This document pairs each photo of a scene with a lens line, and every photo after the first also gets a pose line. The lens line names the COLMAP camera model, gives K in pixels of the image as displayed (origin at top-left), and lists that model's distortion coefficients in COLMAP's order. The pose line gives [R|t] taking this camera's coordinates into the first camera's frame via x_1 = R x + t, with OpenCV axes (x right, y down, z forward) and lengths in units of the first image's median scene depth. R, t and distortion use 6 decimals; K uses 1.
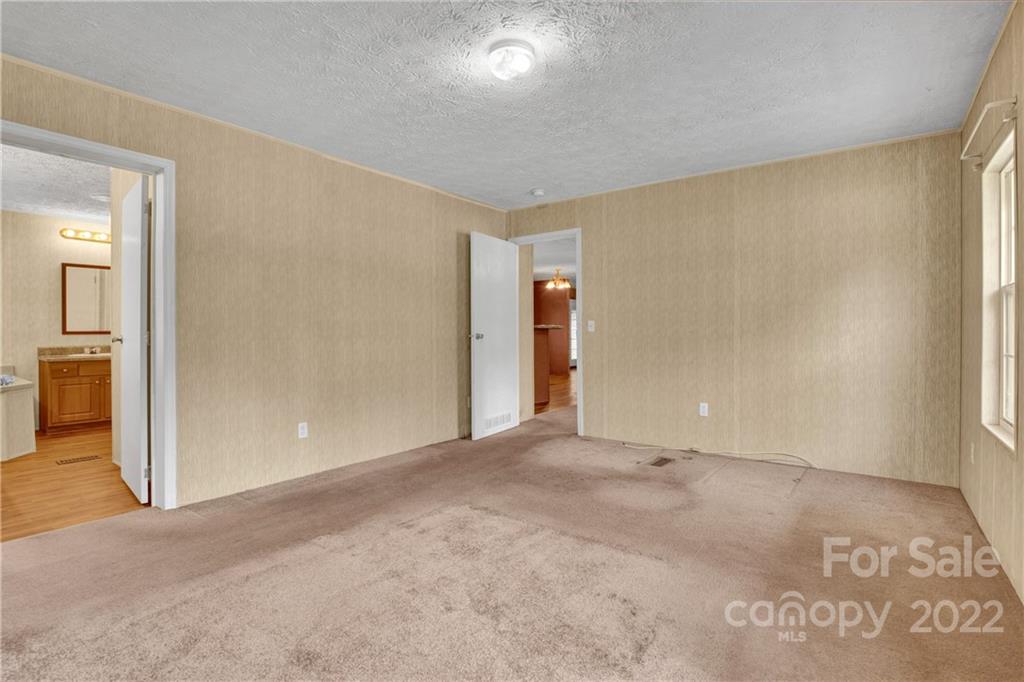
lens RADIAL K [[481.4, 0, 511.8], [0, 481.4, 336.2], [0, 0, 1]] dist [-0.020760, -0.000024]
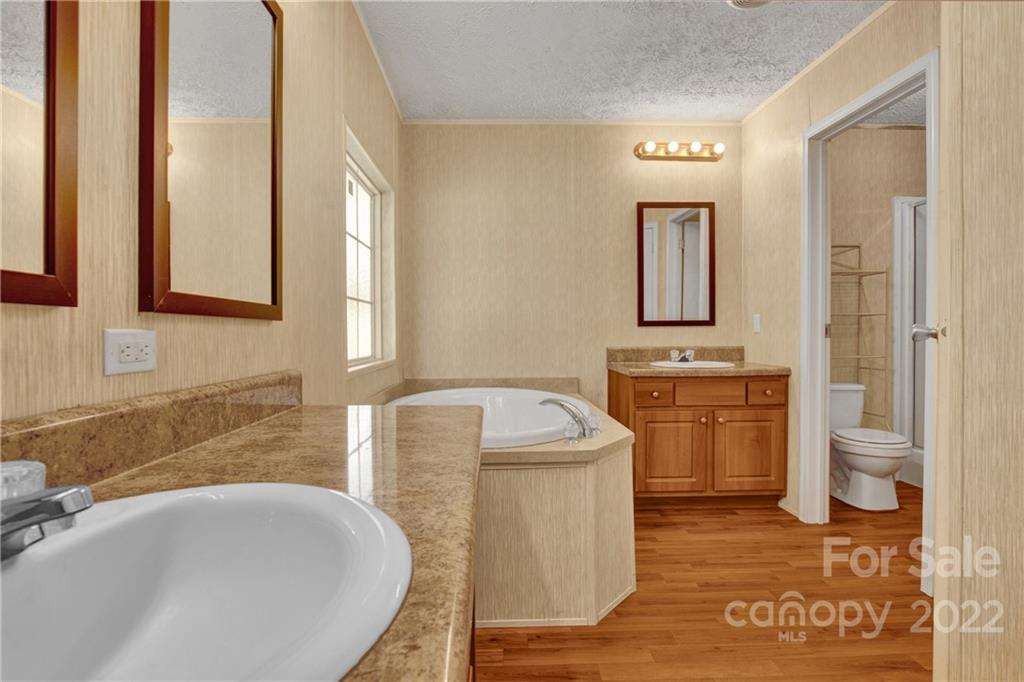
lens RADIAL K [[508.3, 0, 497.9], [0, 508.3, 337.6], [0, 0, 1]] dist [-0.023120, -0.000104]
pose [[0.615571, 0.006960, -0.788050, -0.576722], [0.000137, 0.999960, 0.008939, 0.004623], [0.788081, -0.005611, 0.615546, 0.488812]]
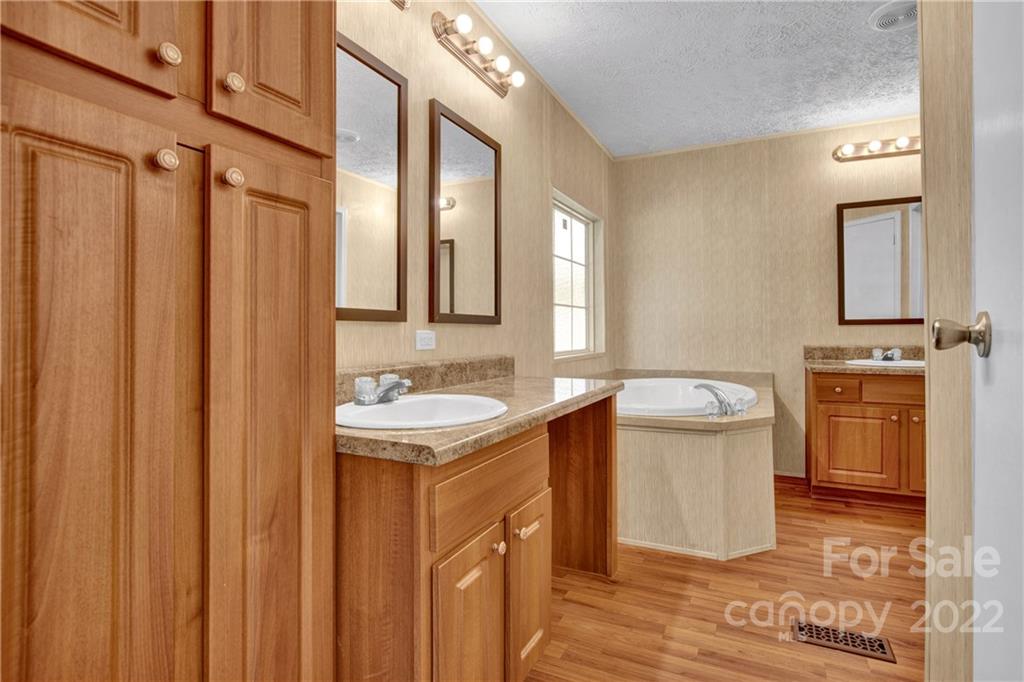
lens RADIAL K [[504.4, 0, 511.1], [0, 504.4, 326.9], [0, 0, 1]] dist [-0.021140, -0.000092]
pose [[0.182179, -0.006888, -0.983241, -0.417236], [-0.000245, 0.999975, -0.007050, 0.003278], [0.983265, 0.001525, 0.182173, 0.489608]]
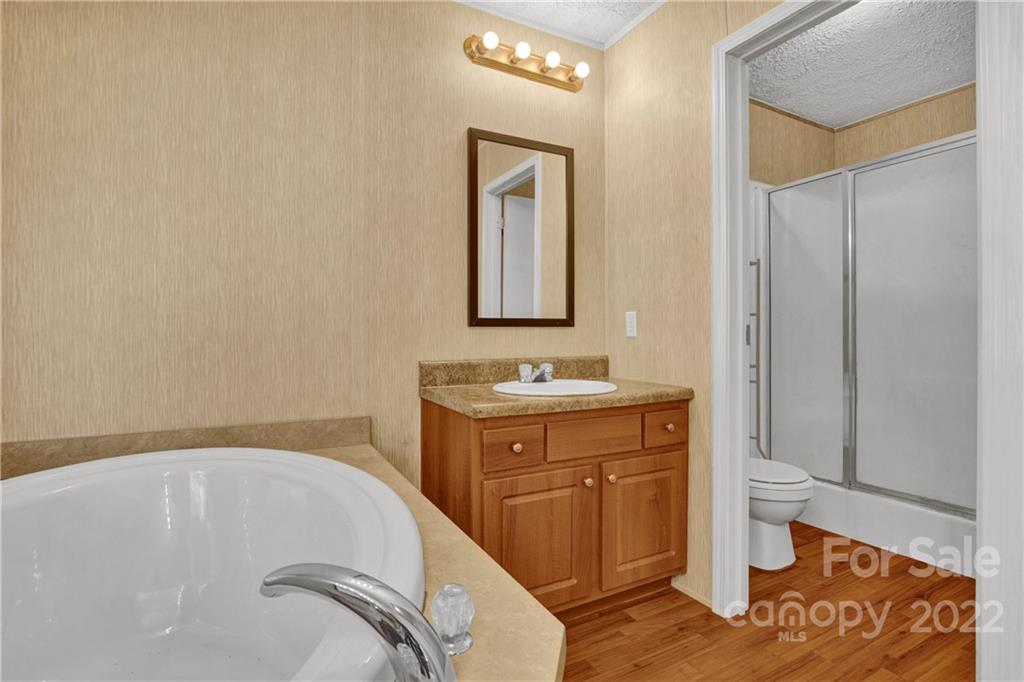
lens RADIAL K [[506.4, 0, 531.2], [0, 506.4, 337.1], [0, 0, 1]] dist [-0.030424, 0.000065]
pose [[0.915424, 0.002562, -0.402482, -0.765533], [-0.001712, 0.999995, 0.002470, 0.003366], [0.402487, -0.001572, 0.915424, 0.676158]]
